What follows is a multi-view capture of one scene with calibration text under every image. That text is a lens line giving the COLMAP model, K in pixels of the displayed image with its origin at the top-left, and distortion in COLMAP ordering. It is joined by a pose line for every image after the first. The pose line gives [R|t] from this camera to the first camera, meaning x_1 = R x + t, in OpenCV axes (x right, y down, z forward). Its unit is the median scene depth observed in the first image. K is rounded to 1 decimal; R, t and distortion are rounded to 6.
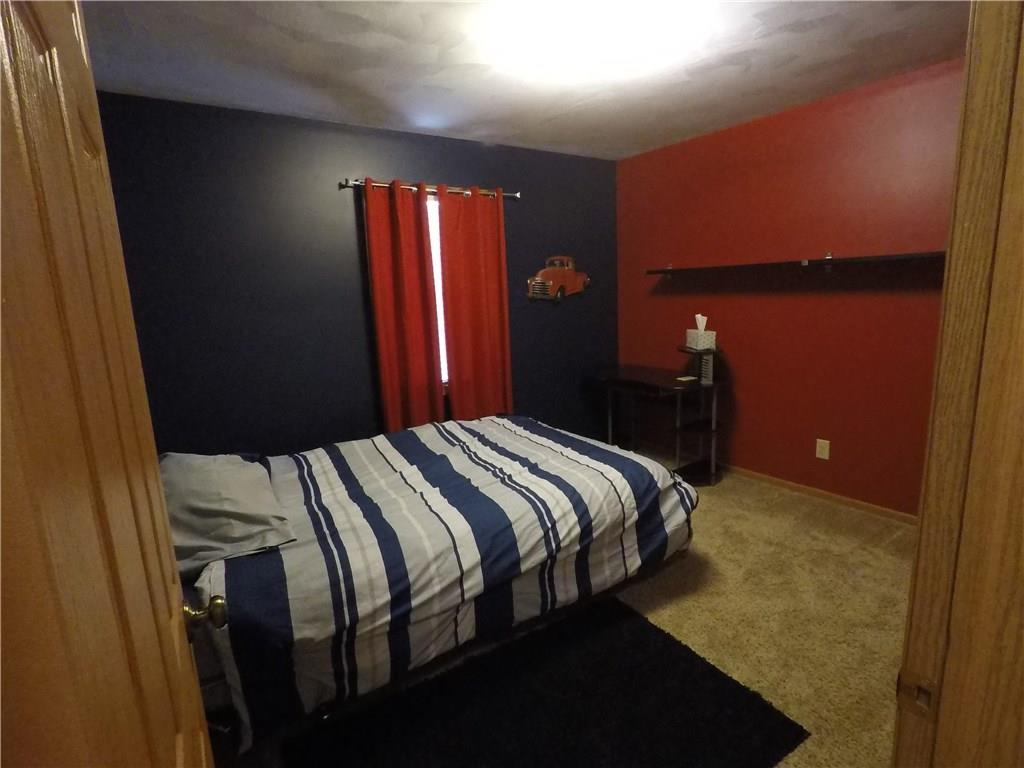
lens RADIAL K [[514.0, 0, 512.8], [0, 514.0, 387.3], [0, 0, 1]] dist [-0.021558, -0.000887]
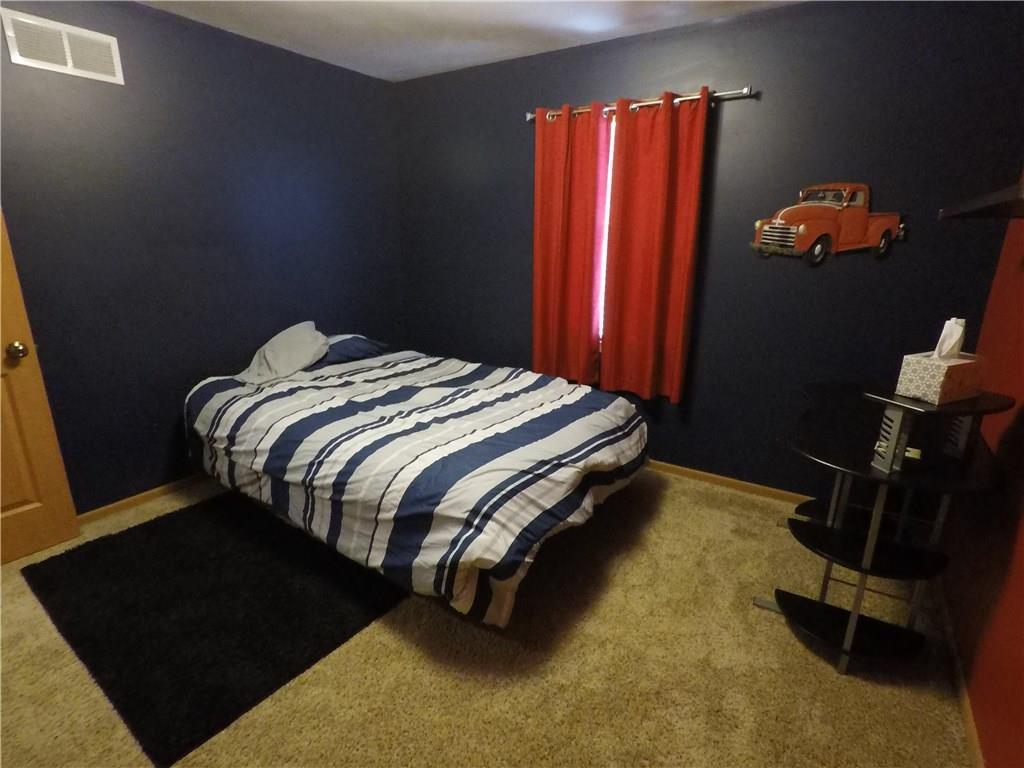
lens RADIAL K [[514.0, 0, 513.1], [0, 514.0, 381.8], [0, 0, 1]] dist [-0.021558, -0.000887]
pose [[0.377712, 0.298640, -0.876440, 0.549814], [-0.194533, 0.951027, 0.240219, -0.109702], [0.905257, 0.079763, 0.417310, 0.451575]]
